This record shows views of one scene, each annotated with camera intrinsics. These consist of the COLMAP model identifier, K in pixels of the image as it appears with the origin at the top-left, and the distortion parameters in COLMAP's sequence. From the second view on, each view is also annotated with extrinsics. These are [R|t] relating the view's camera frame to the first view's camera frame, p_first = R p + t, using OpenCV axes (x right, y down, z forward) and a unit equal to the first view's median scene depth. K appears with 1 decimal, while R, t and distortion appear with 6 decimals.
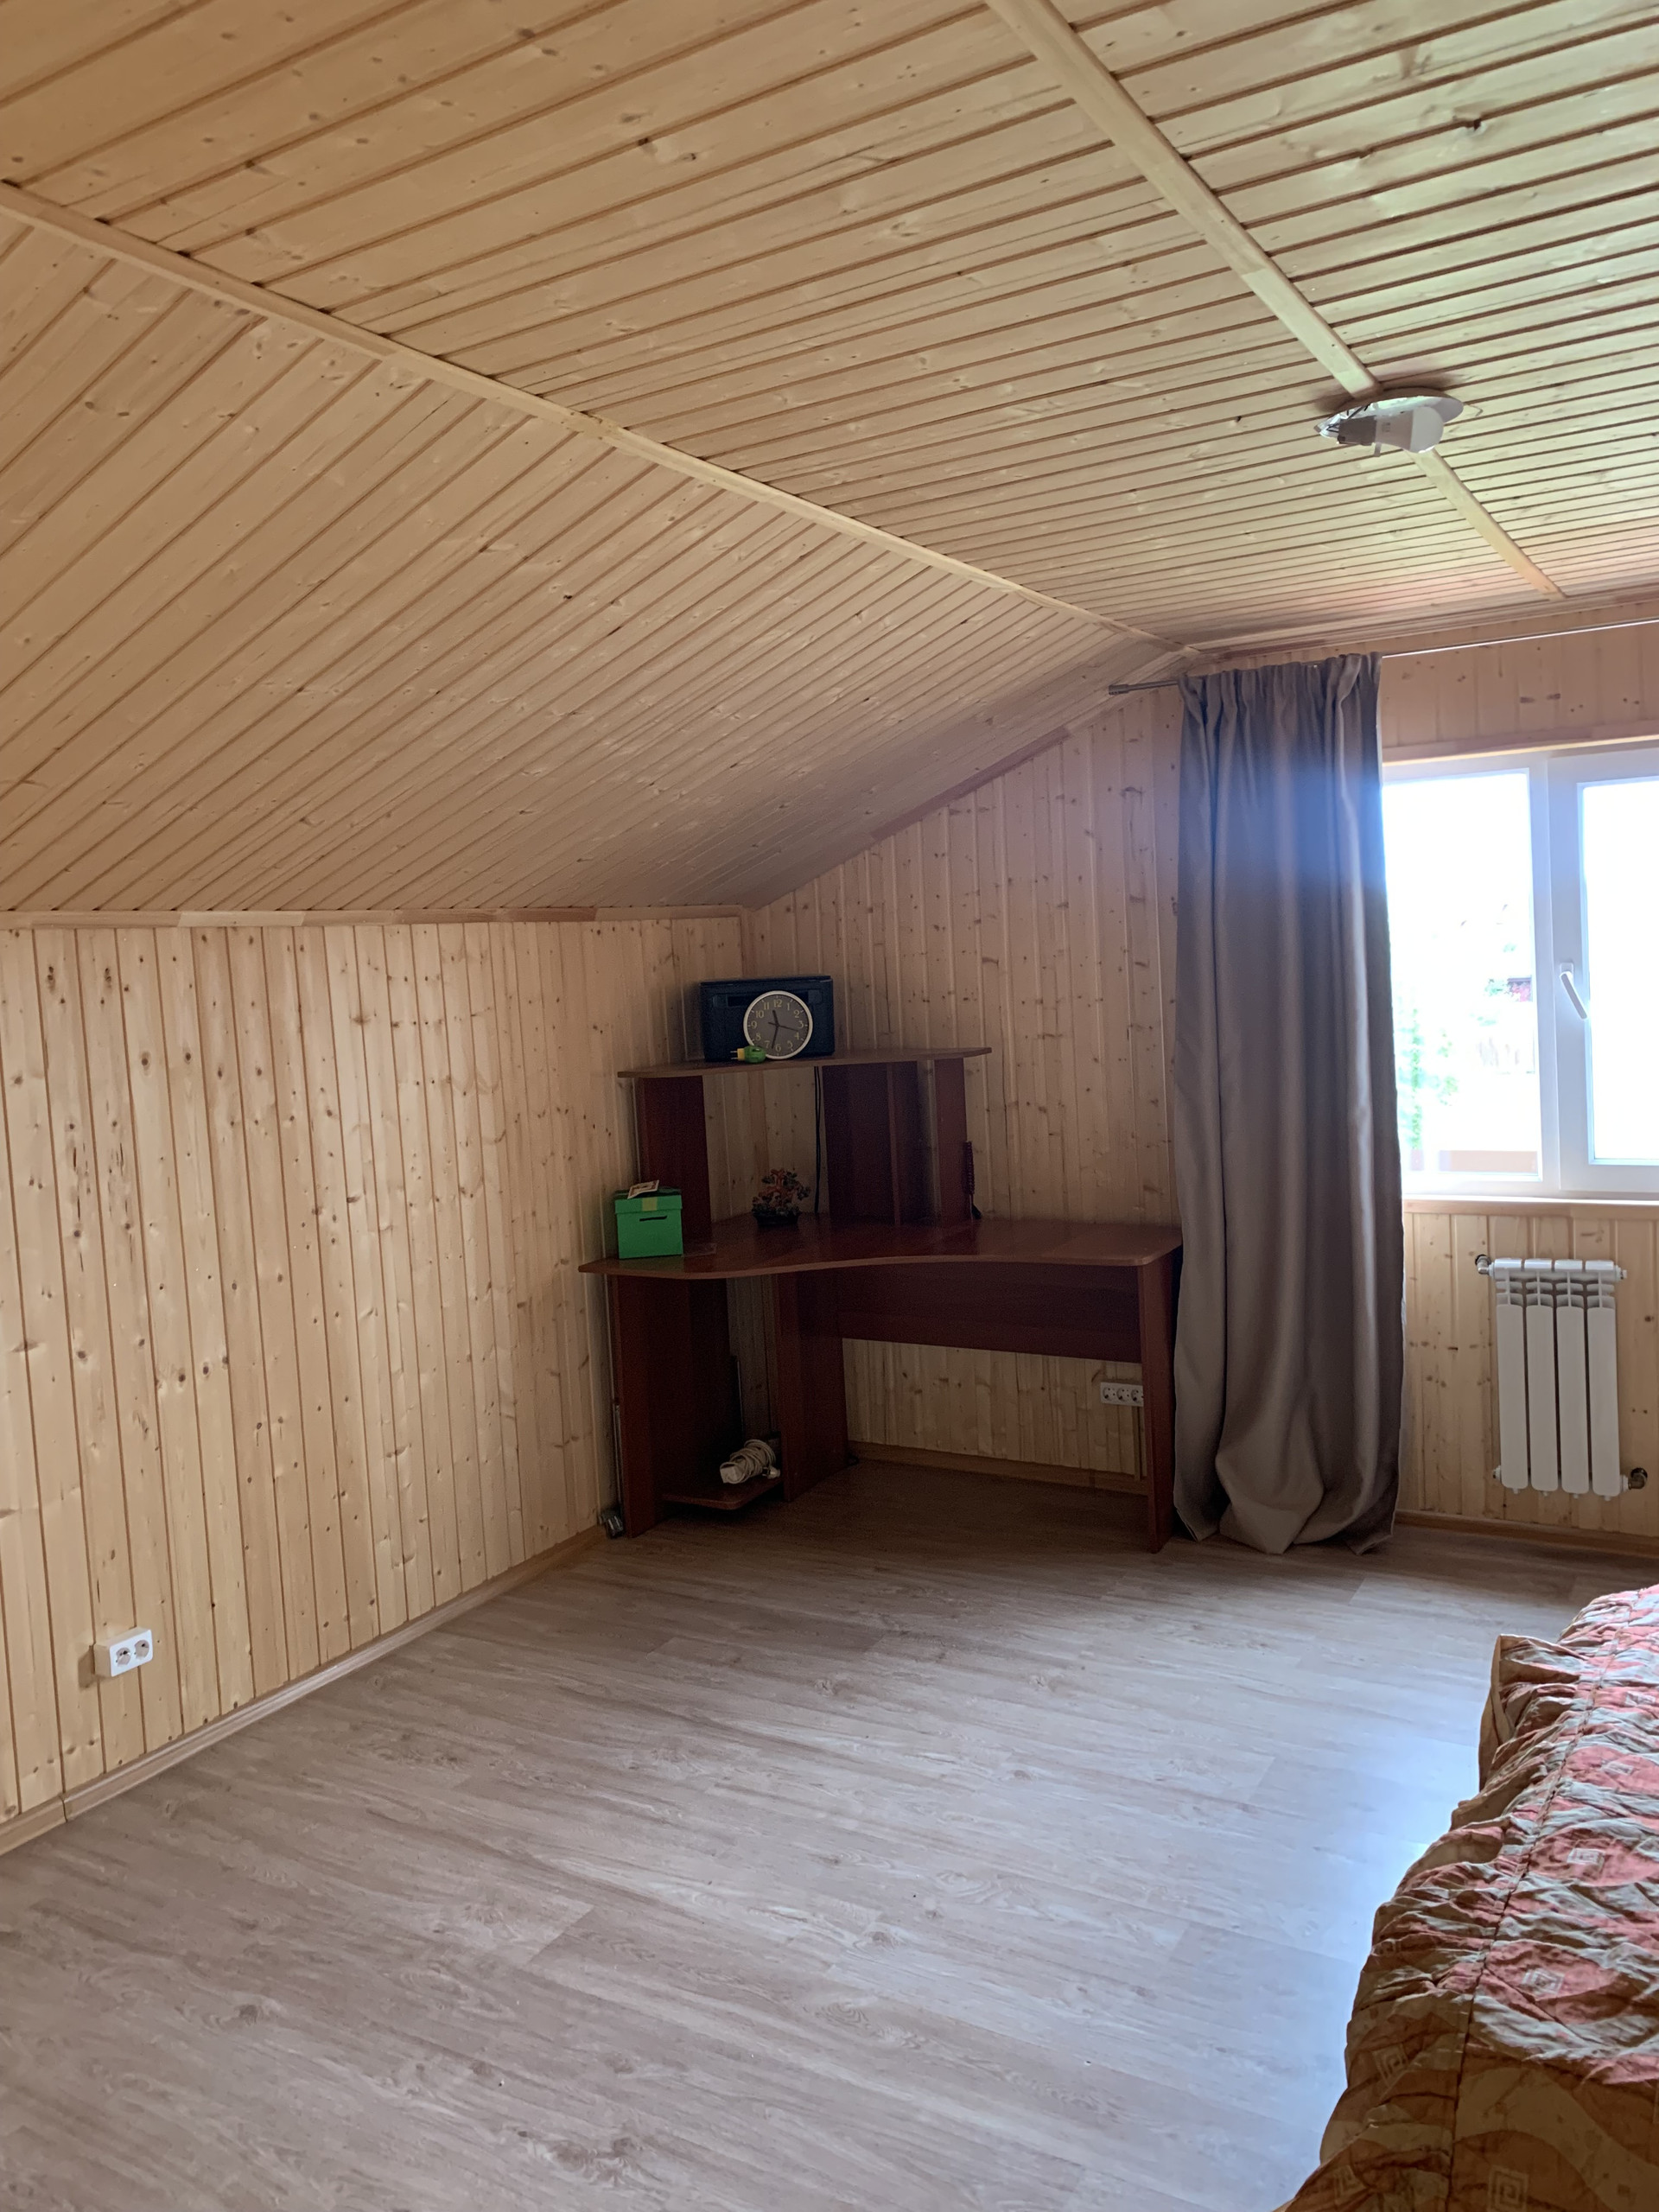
lens RADIAL K [[1682.1, 0, 813.3], [0, 1682.1, 1089.2], [0, 0, 1]] dist [0.021518, -0.021389]
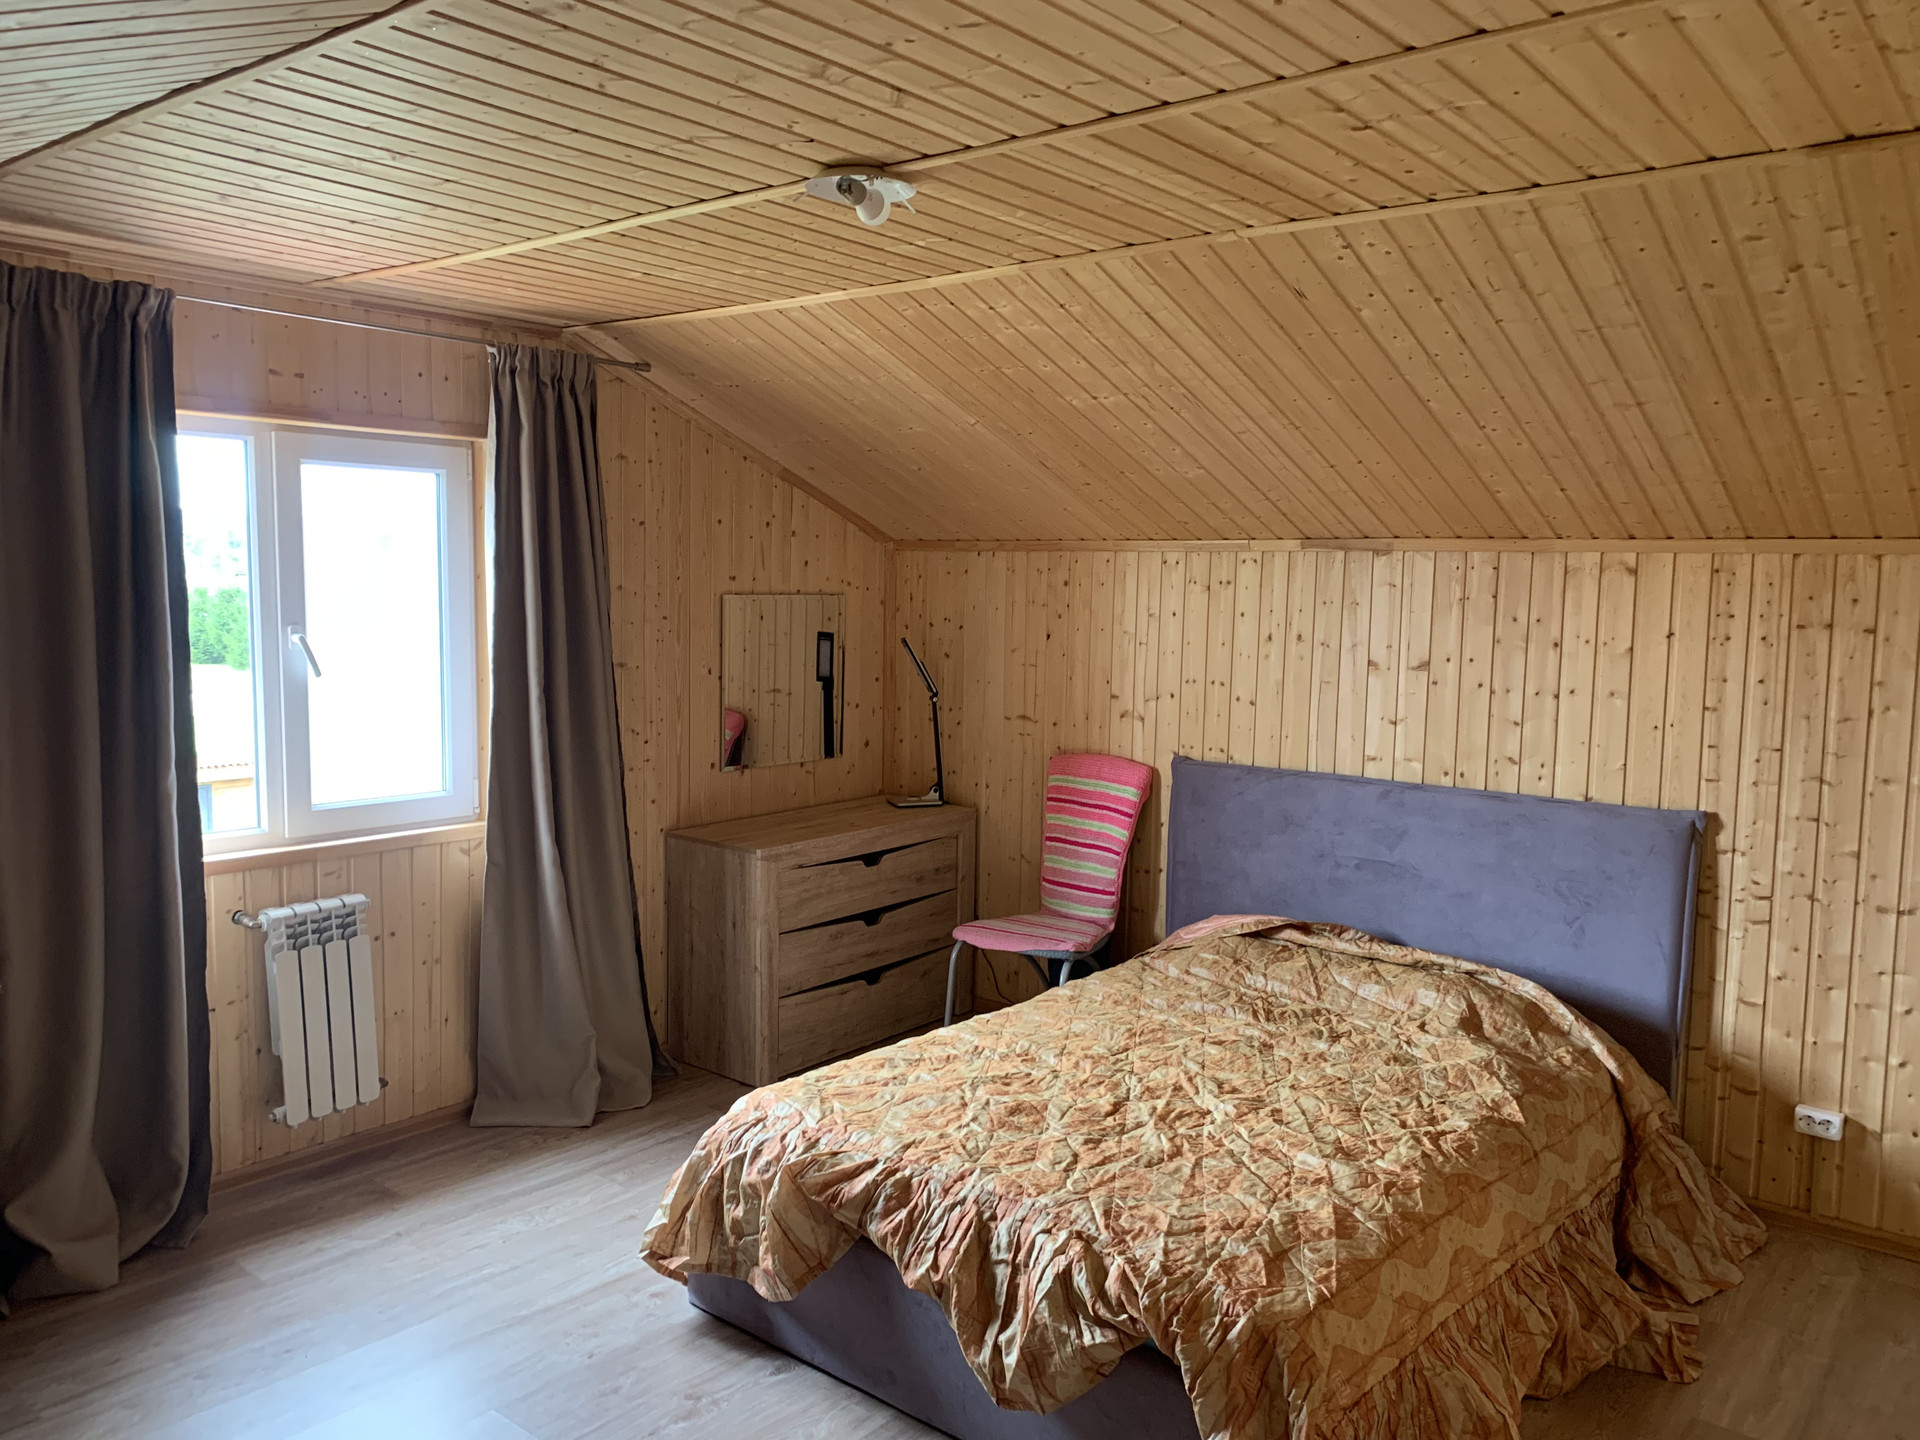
lens RADIAL K [[1460.1, 0, 944.9], [0, 1460.1, 737.0], [0, 0, 1]] dist [0.021518, -0.021389]
pose [[0.161044, -0.051567, 0.985599, -0.415747], [0.048849, 0.997827, 0.044225, -0.025301], [-0.985738, 0.041023, 0.163213, 0.451580]]
